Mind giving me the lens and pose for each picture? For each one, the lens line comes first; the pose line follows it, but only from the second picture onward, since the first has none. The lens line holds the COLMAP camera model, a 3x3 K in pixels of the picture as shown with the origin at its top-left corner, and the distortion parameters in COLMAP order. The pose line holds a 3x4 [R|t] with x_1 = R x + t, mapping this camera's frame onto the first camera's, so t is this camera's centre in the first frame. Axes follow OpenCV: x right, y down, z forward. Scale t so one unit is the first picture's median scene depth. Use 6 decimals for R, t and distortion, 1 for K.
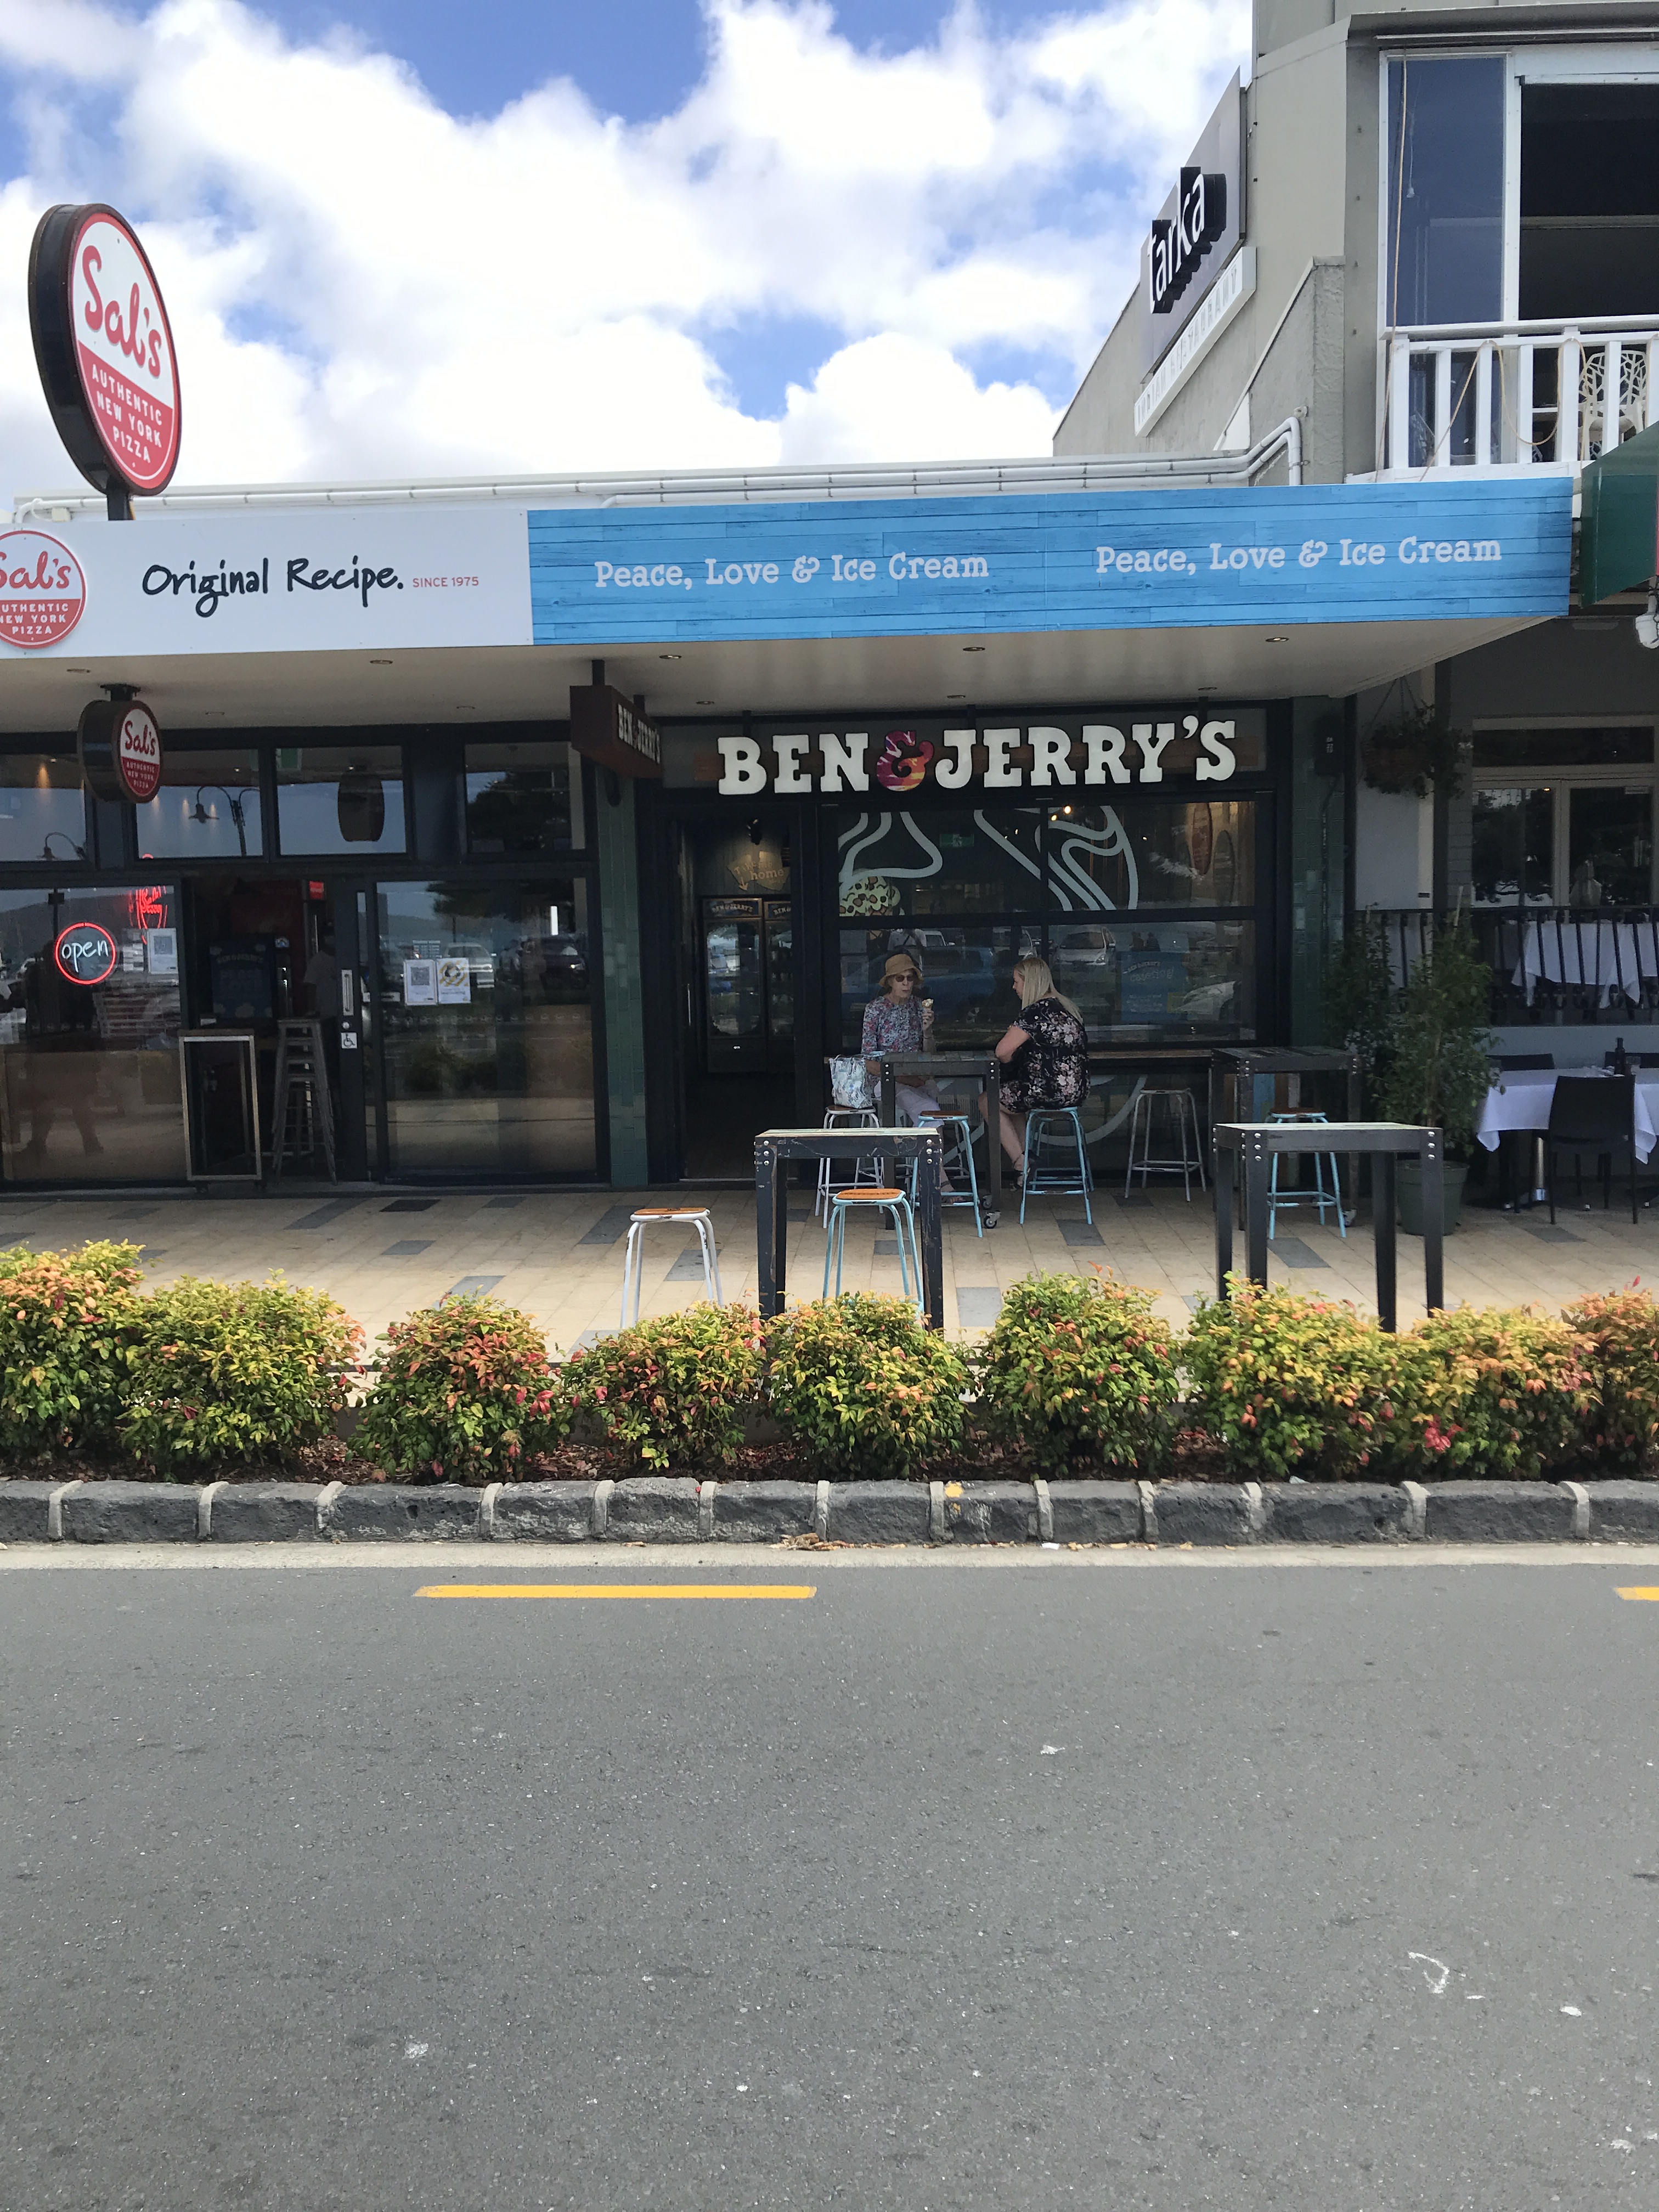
lens RADIAL K [[1828.6, 0, 828.6], [0, 1828.6, 1108.3], [0, 0, 1]] dist [0.017699, 0.005932]
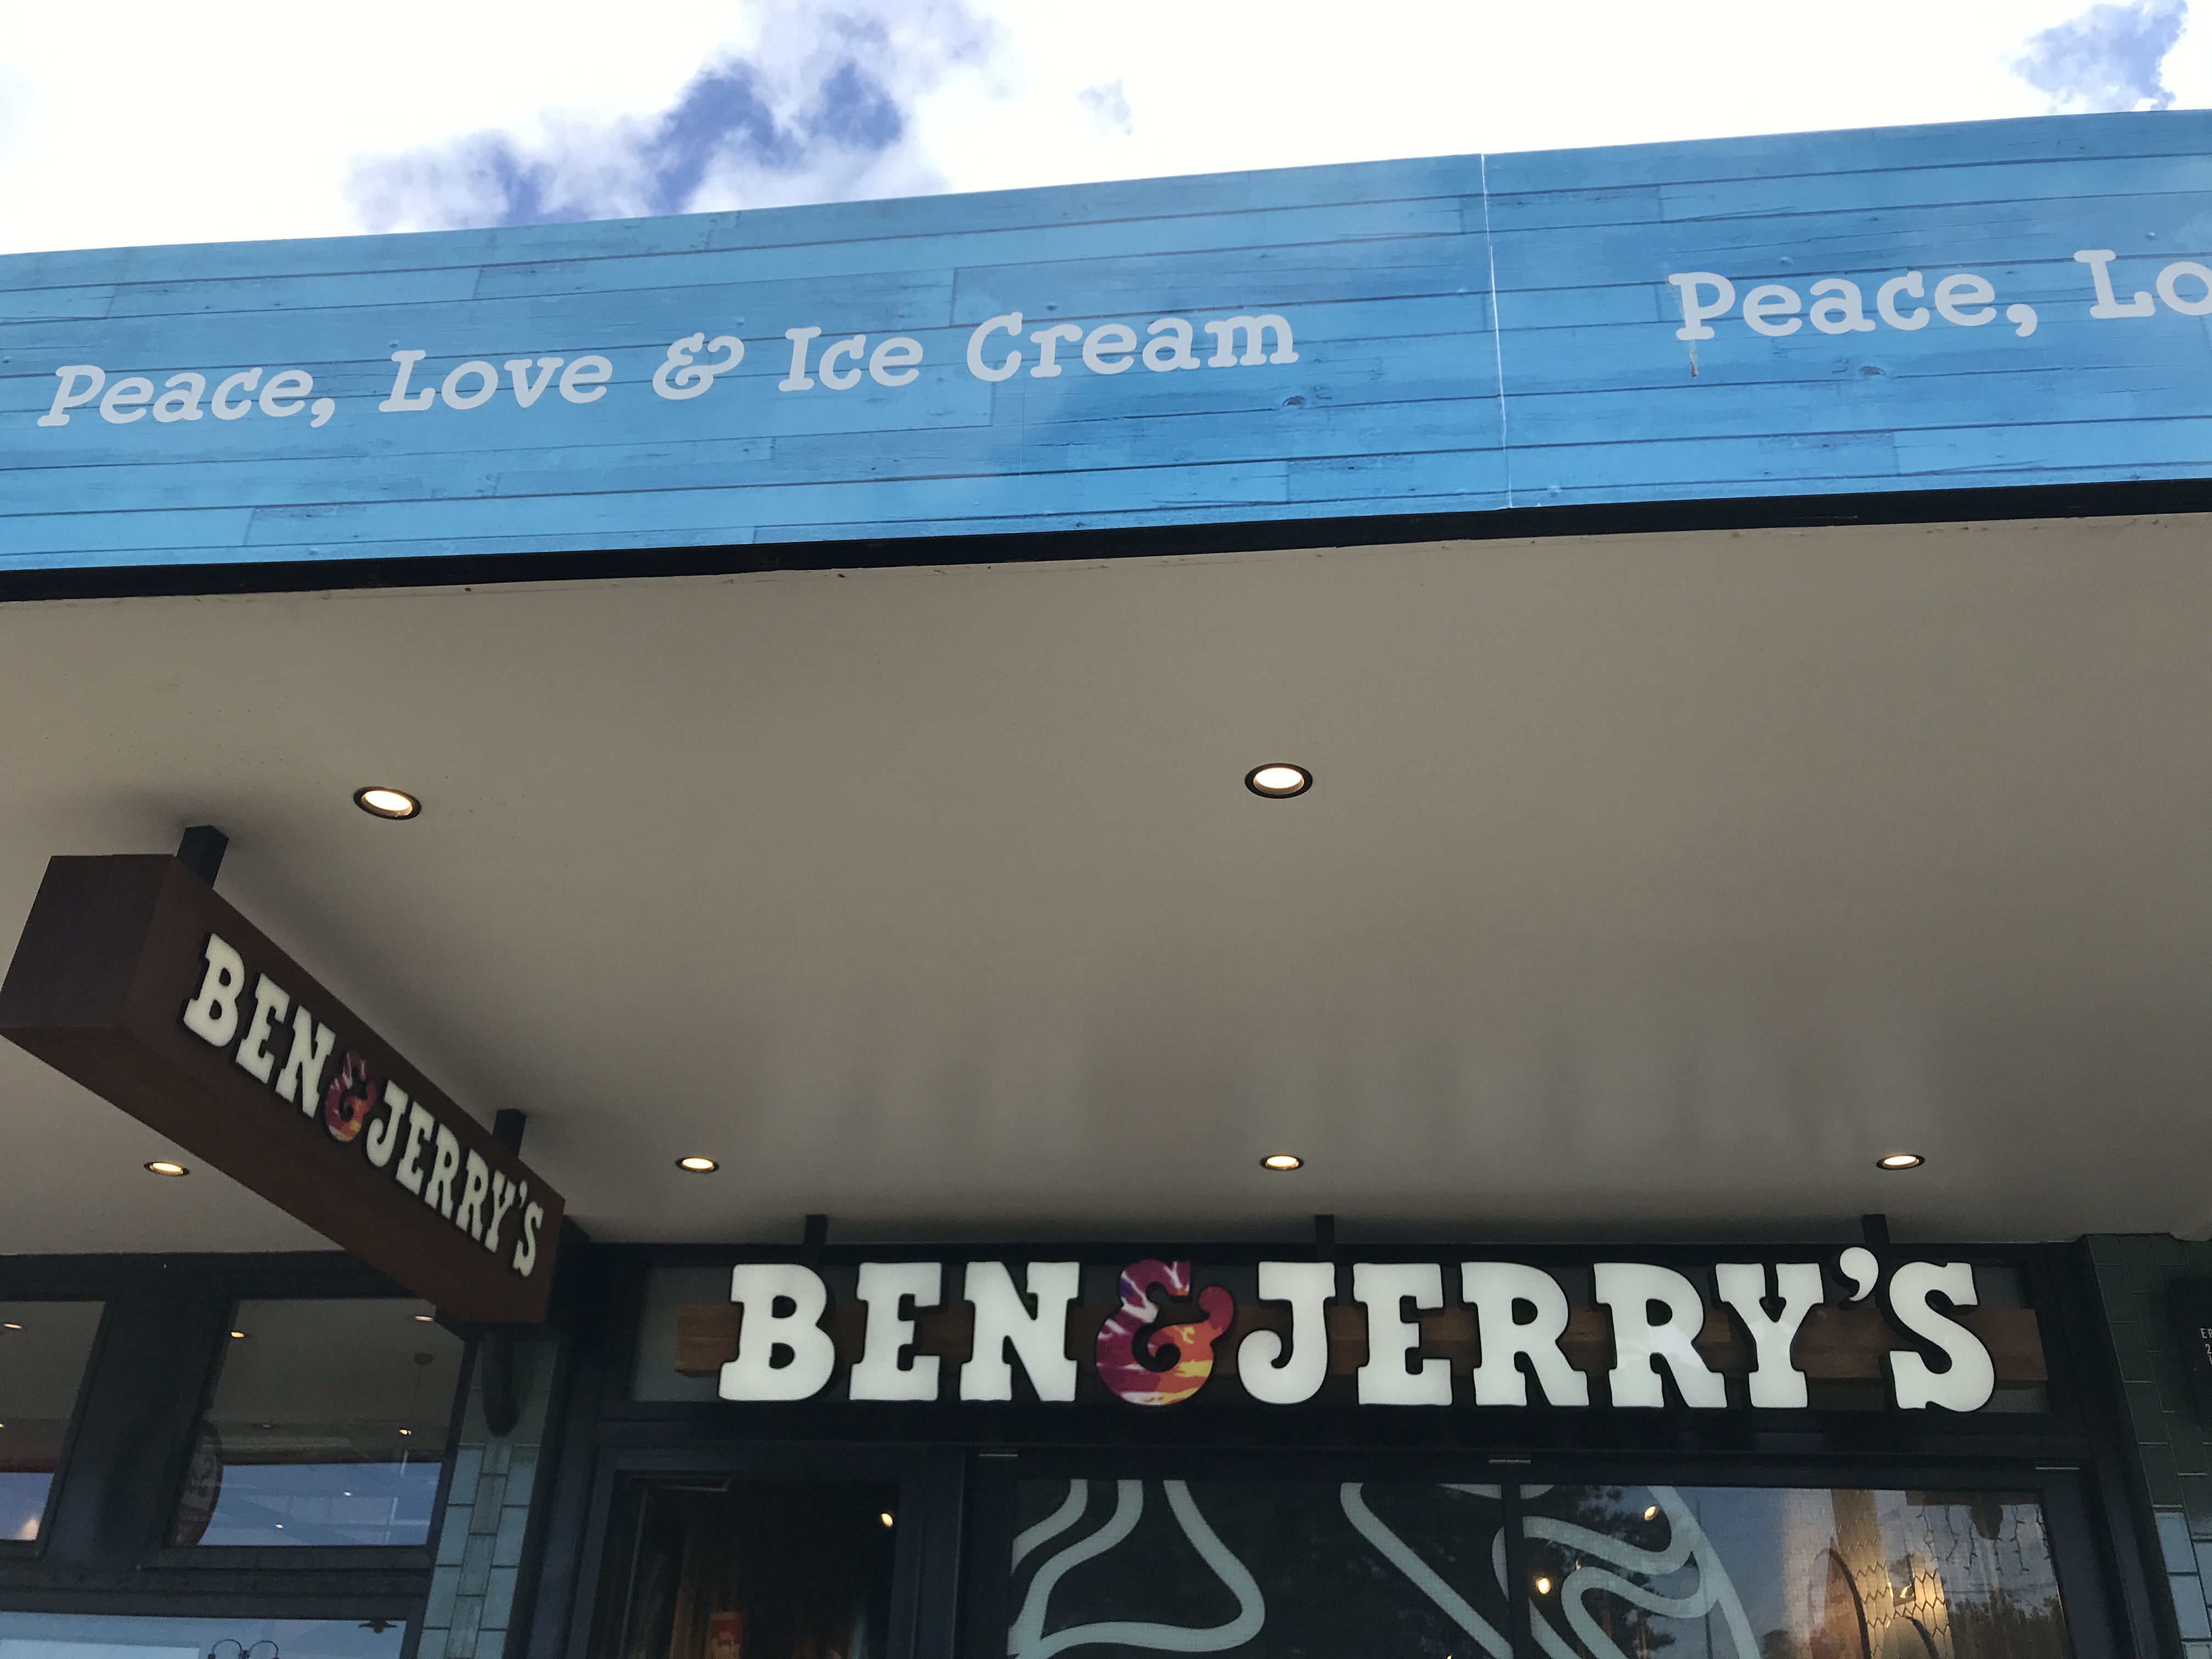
lens RADIAL K [[1828.6, 0, 1103.0], [0, 1828.6, 833.6], [0, 0, 1]] dist [0.017699, 0.005932]
pose [[0.996669, 0.012813, -0.080544, 0.059830], [-0.056616, 0.819544, -0.570213, -0.044539], [0.058704, 0.572874, 0.817539, 0.594506]]
